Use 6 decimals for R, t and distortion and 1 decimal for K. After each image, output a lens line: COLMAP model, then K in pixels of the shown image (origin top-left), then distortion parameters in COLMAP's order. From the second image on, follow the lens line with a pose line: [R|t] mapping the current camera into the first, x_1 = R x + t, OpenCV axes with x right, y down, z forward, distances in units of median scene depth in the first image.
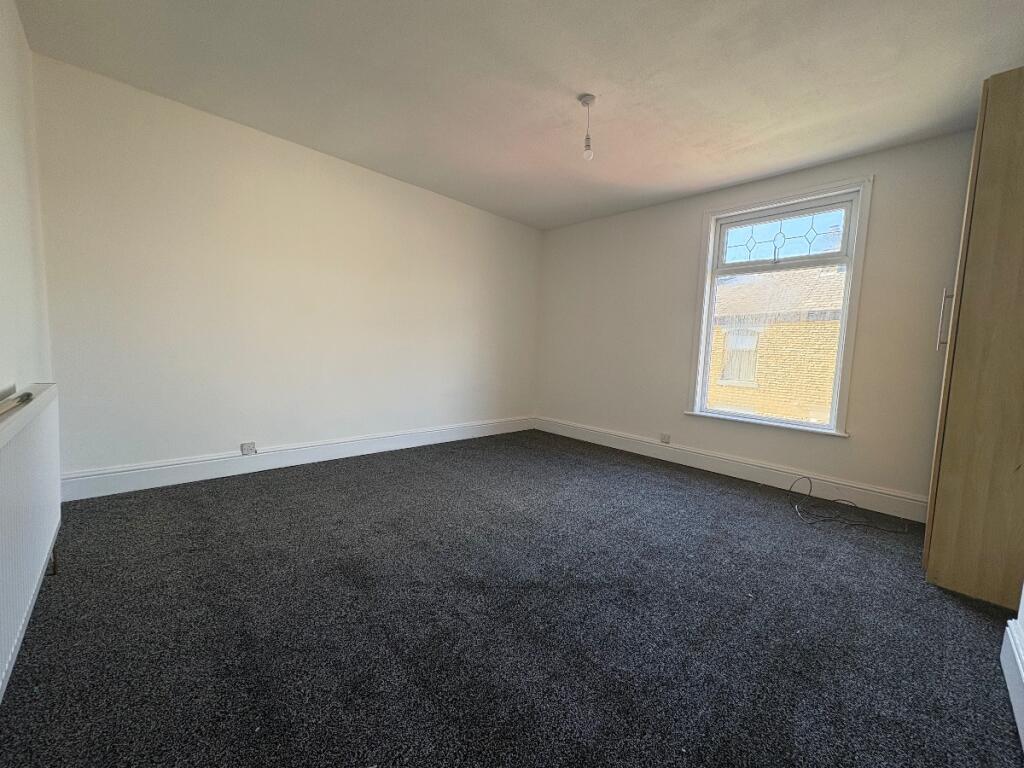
lens RADIAL K [[406.0, 0, 512.8], [0, 406.0, 383.3], [0, 0, 1]] dist [-0.013298, 0.001366]
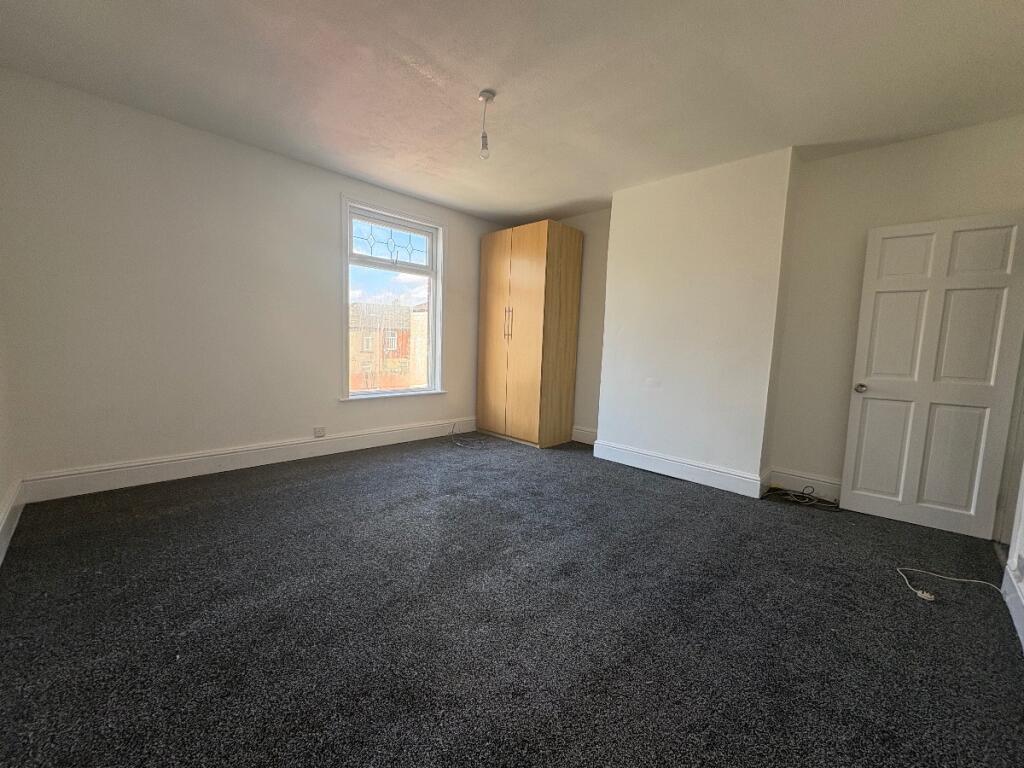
lens RADIAL K [[406.0, 0, 512.8], [0, 406.0, 382.5], [0, 0, 1]] dist [-0.013298, 0.001366]
pose [[-0.023697, -0.147373, 0.988797, -0.605766], [0.046240, 0.987855, 0.148341, -0.105663], [-0.998649, 0.049237, -0.016595, 0.658719]]
